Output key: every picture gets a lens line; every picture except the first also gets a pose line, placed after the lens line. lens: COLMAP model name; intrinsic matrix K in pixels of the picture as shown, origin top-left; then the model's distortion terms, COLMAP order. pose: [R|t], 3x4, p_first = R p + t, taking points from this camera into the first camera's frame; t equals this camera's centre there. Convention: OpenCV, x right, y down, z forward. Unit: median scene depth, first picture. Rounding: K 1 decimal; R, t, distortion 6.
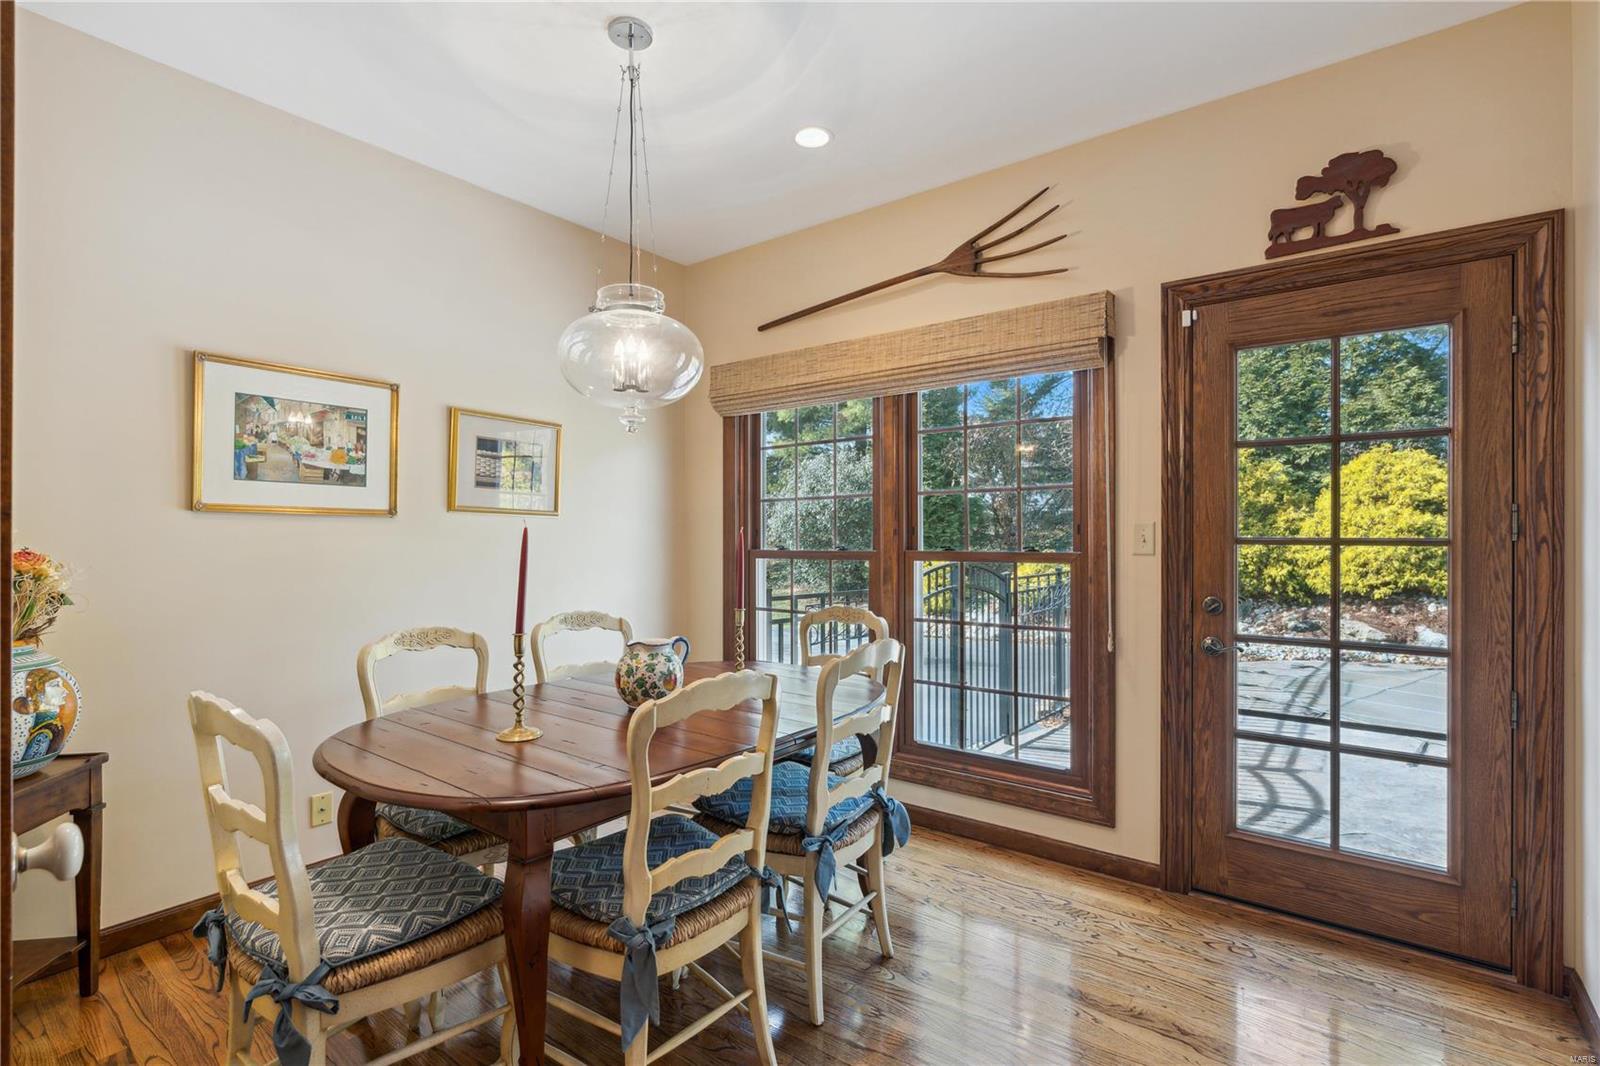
lens RADIAL K [[778.7, 0, 800.5], [0, 778.7, 525.5], [0, 0, 1]] dist [0.001324, 0.000203]
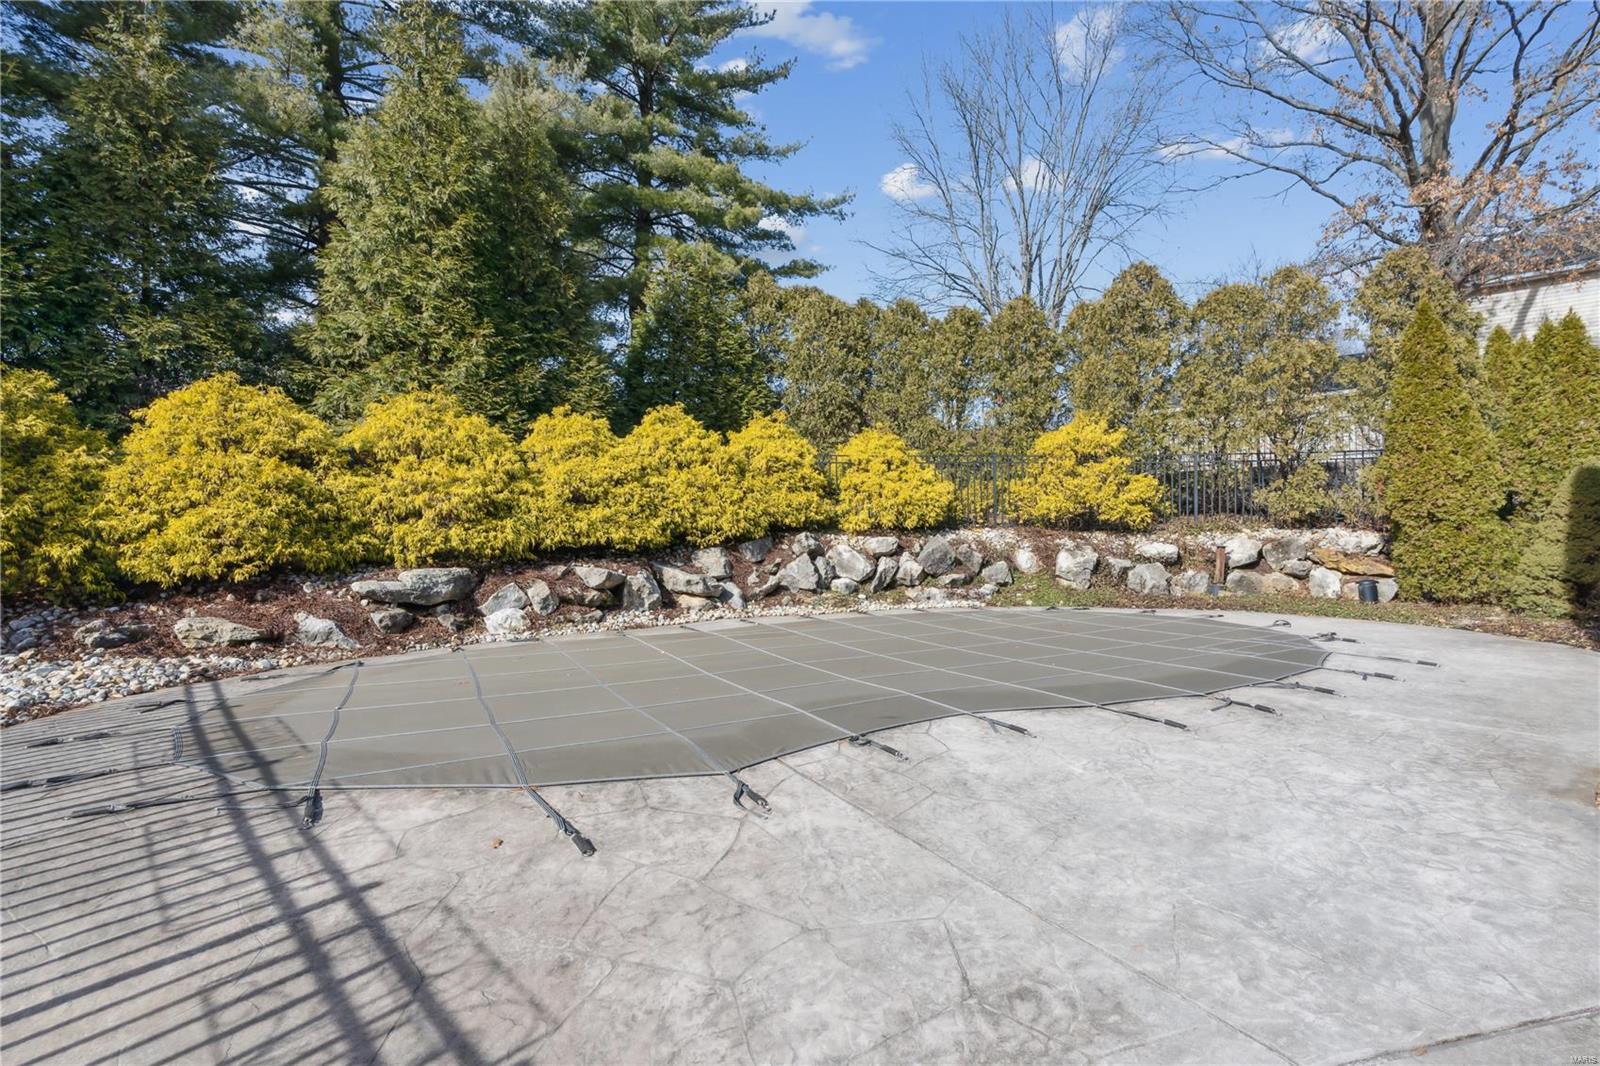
lens RADIAL K [[742.4, 0, 801.8], [0, 742.4, 524.1], [0, 0, 1]] dist [-0.001488, 0.002915]
pose [[0.154880, 0.008937, 0.987893, 0.156220], [0.000670, 0.999958, -0.009151, 0.047088], [-0.987933, 0.002079, 0.154867, 0.385865]]
